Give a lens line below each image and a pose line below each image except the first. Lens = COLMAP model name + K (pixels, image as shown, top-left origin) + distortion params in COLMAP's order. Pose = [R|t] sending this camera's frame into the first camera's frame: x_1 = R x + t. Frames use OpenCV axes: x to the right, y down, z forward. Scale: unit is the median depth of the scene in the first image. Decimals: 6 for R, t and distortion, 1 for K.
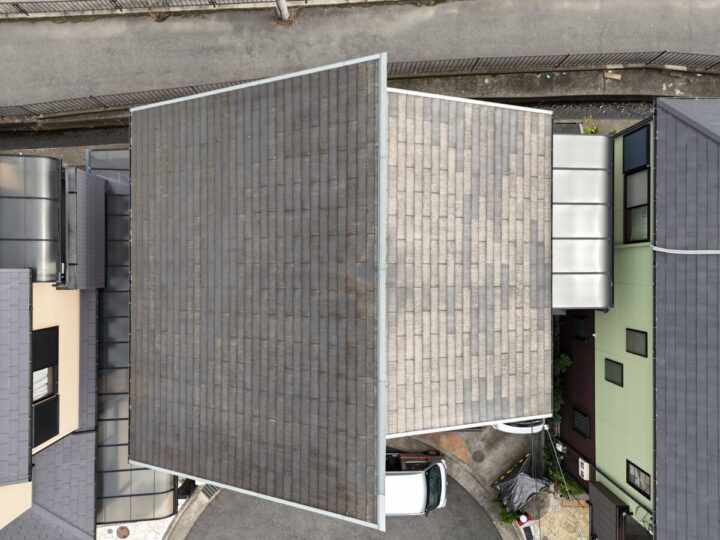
lens RADIAL K [[520.3, 0, 359.8], [0, 520.3, 269.3], [0, 0, 1]] dist [0.029786, -0.010128]
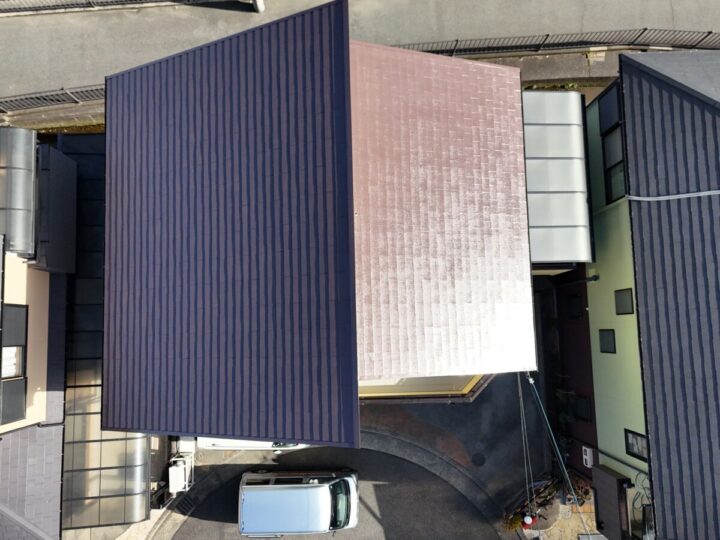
lens RADIAL K [[600.7, 0, 360.1], [0, 600.7, 268.6], [0, 0, 1]] dist [0.021979, 0.005949]
pose [[0.999539, -0.030006, 0.004613, 0.036470], [0.030311, 0.994912, -0.096077, 0.177246], [-0.001707, 0.096173, 0.995363, -0.124015]]
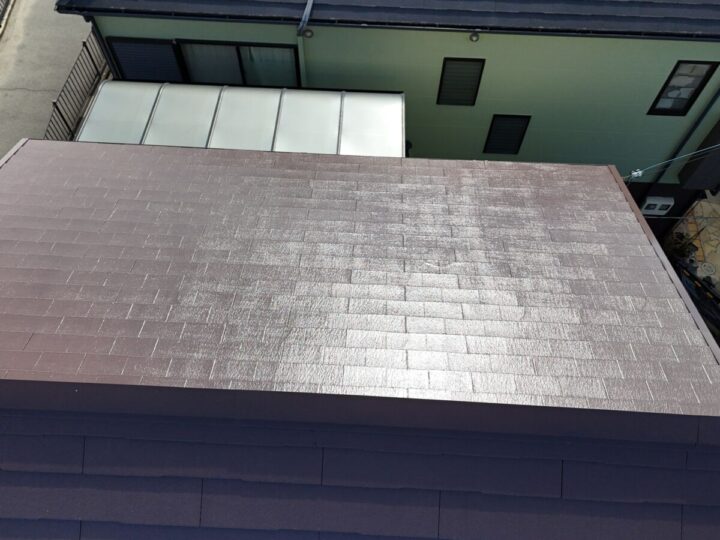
lens RADIAL K [[600.7, 0, 353.7], [0, 600.7, 269.5], [0, 0, 1]] dist [0.021979, 0.005949]
pose [[0.042611, -0.868073, 0.494604, -0.023941], [0.999071, 0.040175, -0.015560, 0.034384], [-0.006363, 0.494808, 0.868979, 0.508056]]
